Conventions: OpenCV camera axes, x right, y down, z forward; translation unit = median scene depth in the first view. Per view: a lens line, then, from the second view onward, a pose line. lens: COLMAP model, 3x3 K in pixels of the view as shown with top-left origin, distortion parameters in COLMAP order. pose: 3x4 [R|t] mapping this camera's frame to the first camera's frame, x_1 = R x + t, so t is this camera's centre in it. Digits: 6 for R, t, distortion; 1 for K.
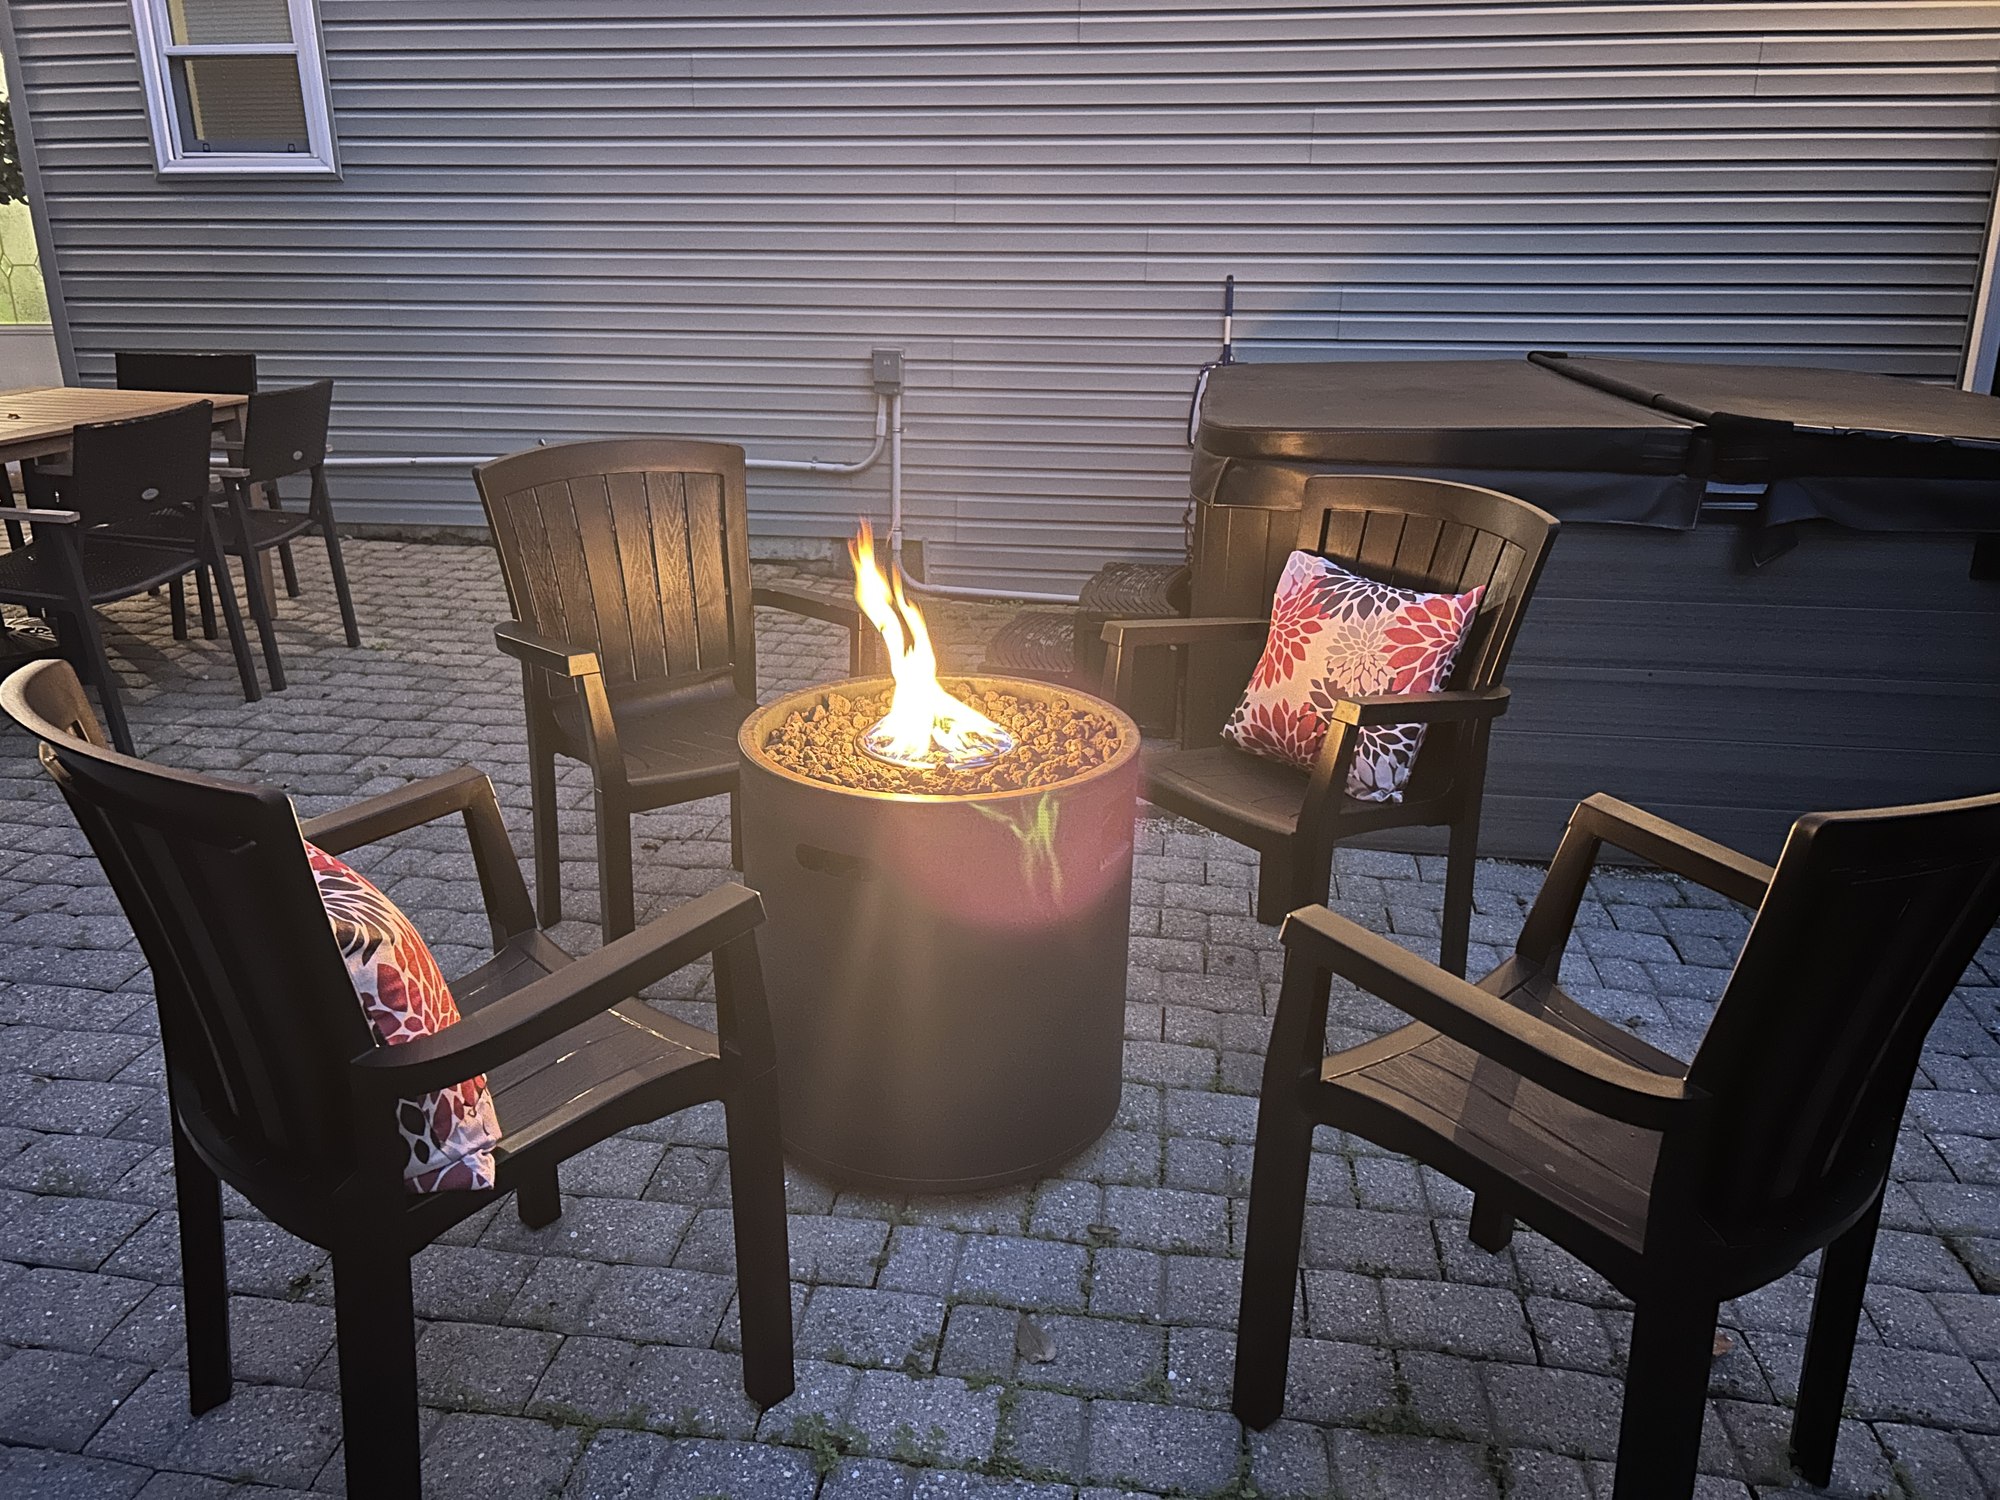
lens RADIAL K [[1516.7, 0, 982.3], [0, 1516.7, 764.1], [0, 0, 1]] dist [0.021933, -0.029472]
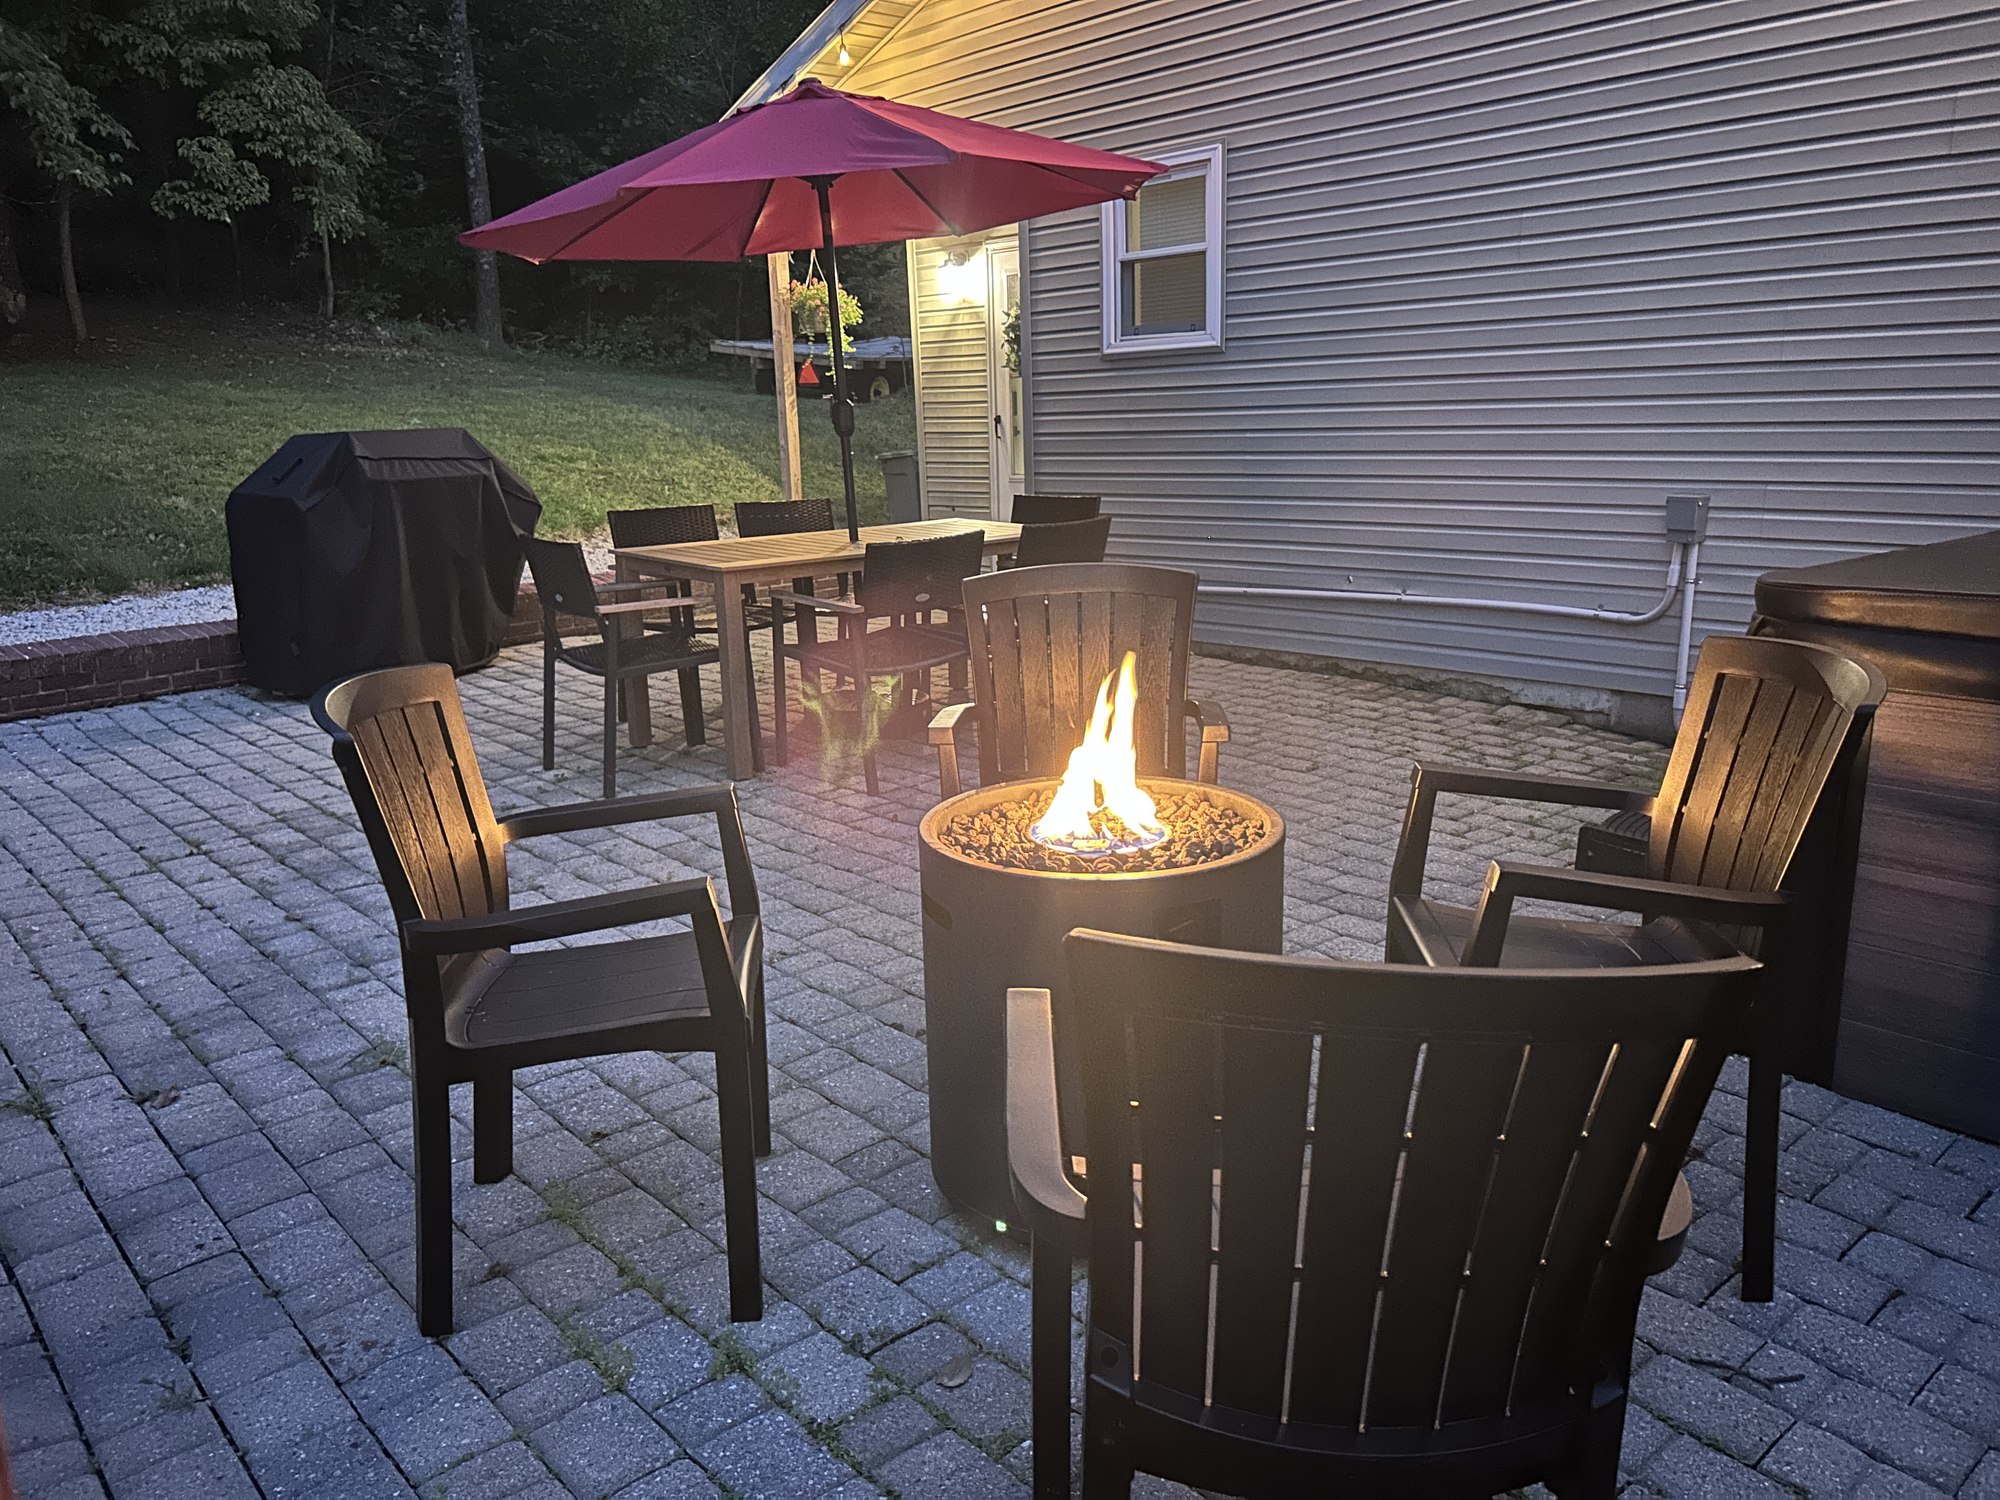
lens RADIAL K [[1516.7, 0, 988.5], [0, 1516.7, 754.0], [0, 0, 1]] dist [0.021933, -0.029472]
pose [[0.760016, 0.116705, -0.639340, 0.223021], [-0.179983, 0.983064, -0.034507, -0.007143], [0.624485, 0.141297, 0.768149, 0.034859]]
